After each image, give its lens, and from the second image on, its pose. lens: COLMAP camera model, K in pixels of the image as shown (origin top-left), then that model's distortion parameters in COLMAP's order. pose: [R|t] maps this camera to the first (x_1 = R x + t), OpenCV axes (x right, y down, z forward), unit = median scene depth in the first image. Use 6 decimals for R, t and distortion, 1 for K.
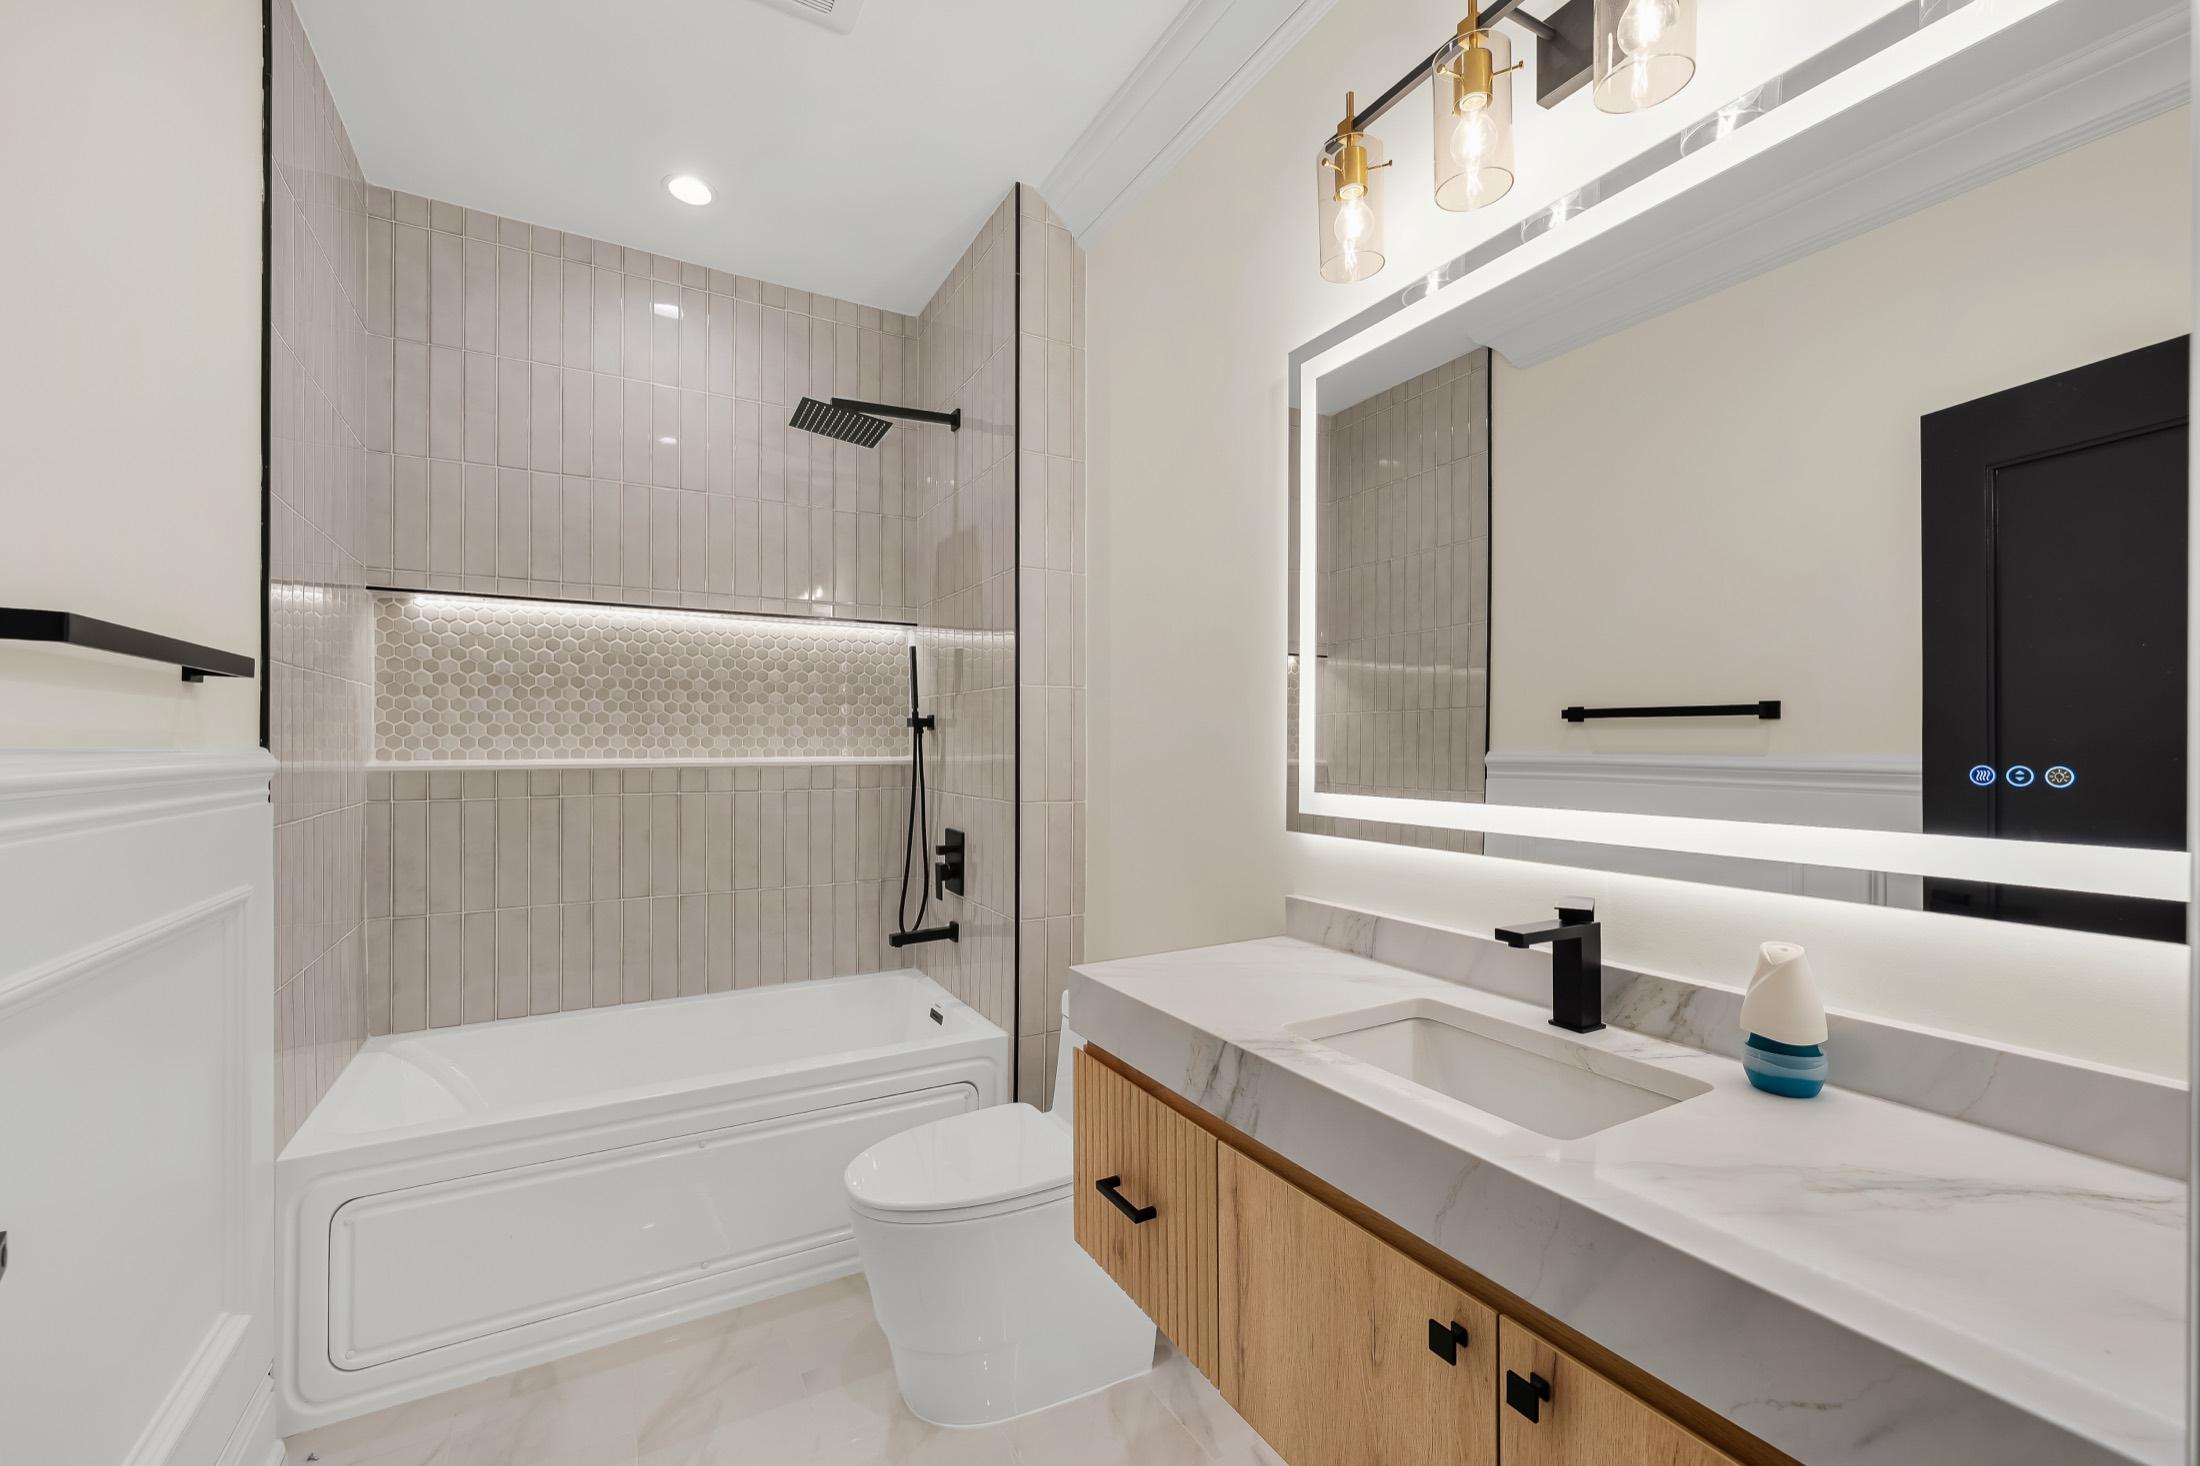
lens RADIAL K [[919.4, 0, 1108.0], [0, 919.4, 736.4], [0, 0, 1]] dist [-0.002377, 0.000013]
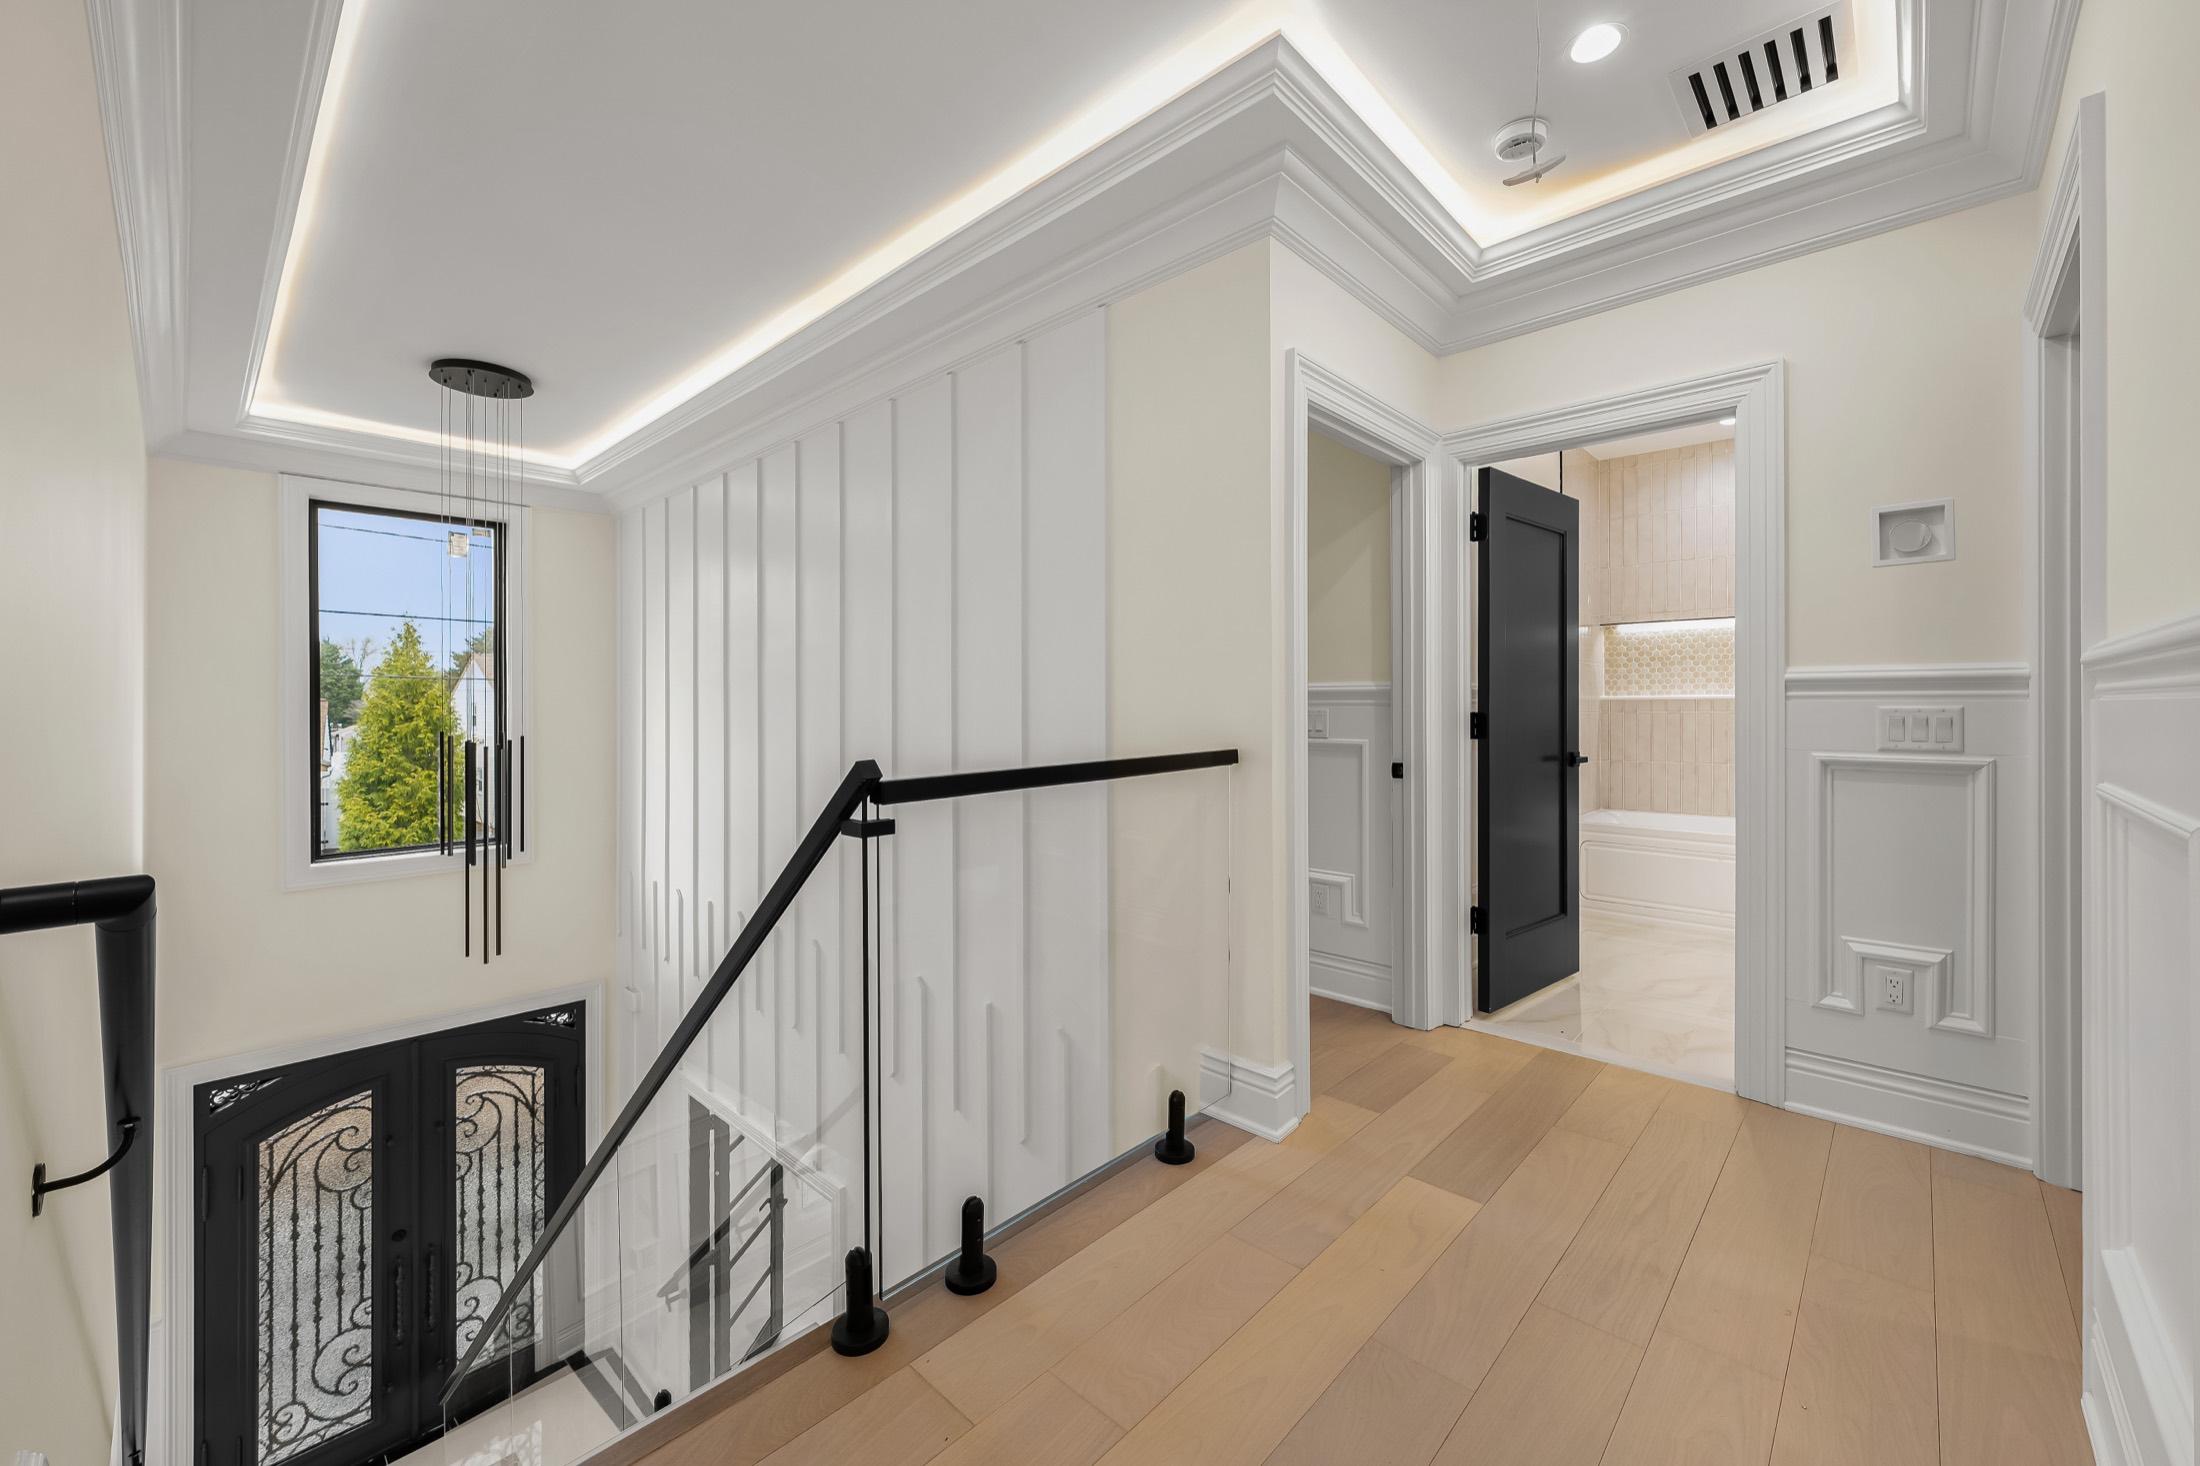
lens RADIAL K [[863.4, 0, 1107.5], [0, 863.4, 713.9], [0, 0, 1]] dist [-0.001965, 0.000017]
pose [[0.304438, 0.005233, -0.952518, 0.950826], [0.008306, 0.999932, 0.008148, 0.044354], [0.952496, -0.010392, 0.304374, -0.921067]]
